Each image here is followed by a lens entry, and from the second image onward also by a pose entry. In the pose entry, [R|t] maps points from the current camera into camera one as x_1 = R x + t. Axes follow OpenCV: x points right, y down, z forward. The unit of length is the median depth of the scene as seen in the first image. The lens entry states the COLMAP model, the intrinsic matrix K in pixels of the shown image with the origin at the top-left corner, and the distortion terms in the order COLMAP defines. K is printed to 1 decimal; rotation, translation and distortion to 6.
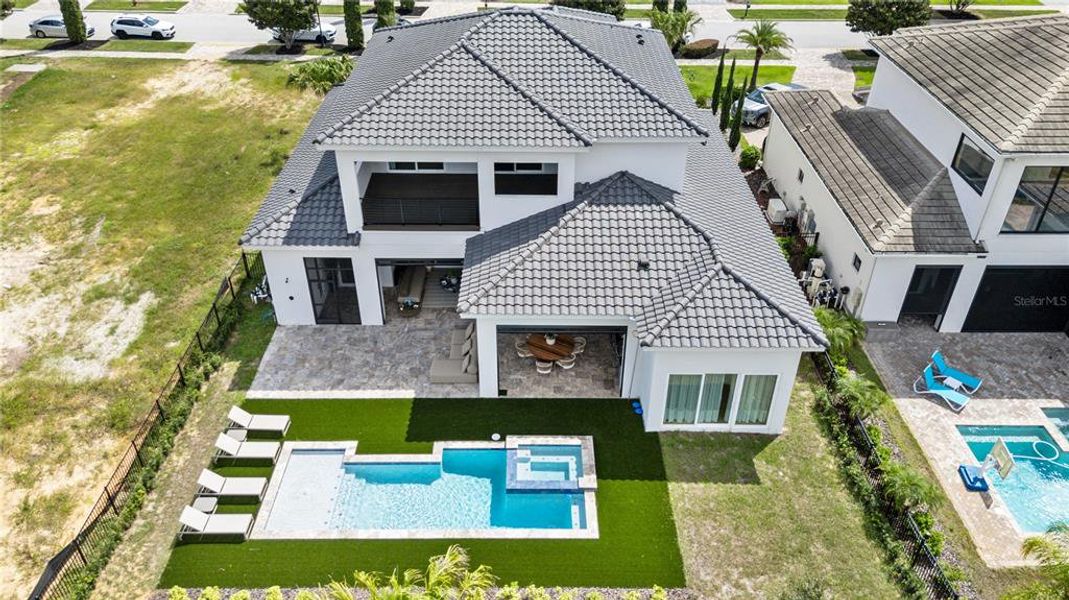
lens RADIAL K [[787.7, 0, 534.5], [0, 787.7, 300.0], [0, 0, 1]] dist [0.076490, -0.075440]
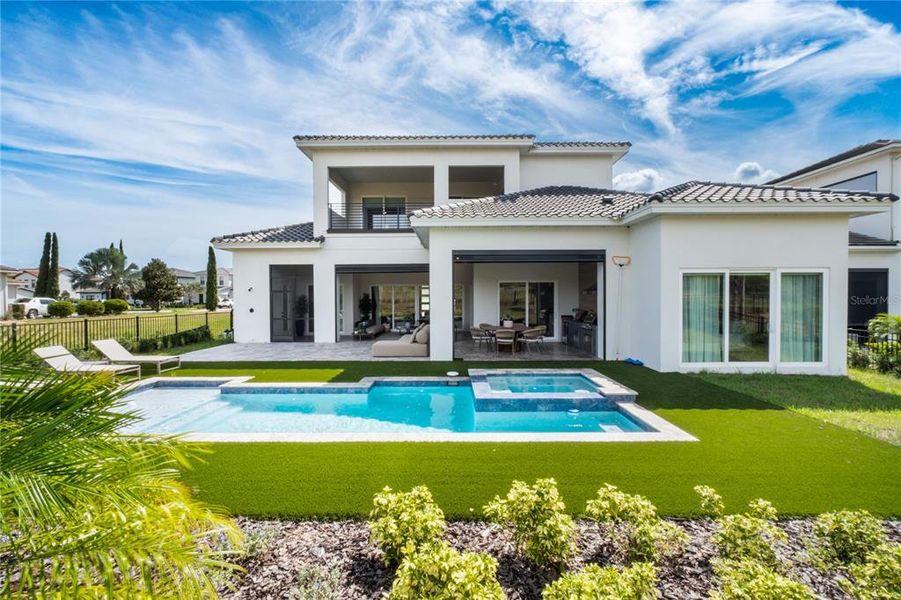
lens RADIAL K [[379.4, 0, 450.5], [0, 379.4, 300.0], [0, 0, 1]] dist [-0.000295, 0.000097]
pose [[0.999866, -0.010801, -0.012316, -0.043265], [0.002071, 0.829134, -0.559046, 0.288671], [0.016250, 0.558945, 0.829045, 0.639673]]
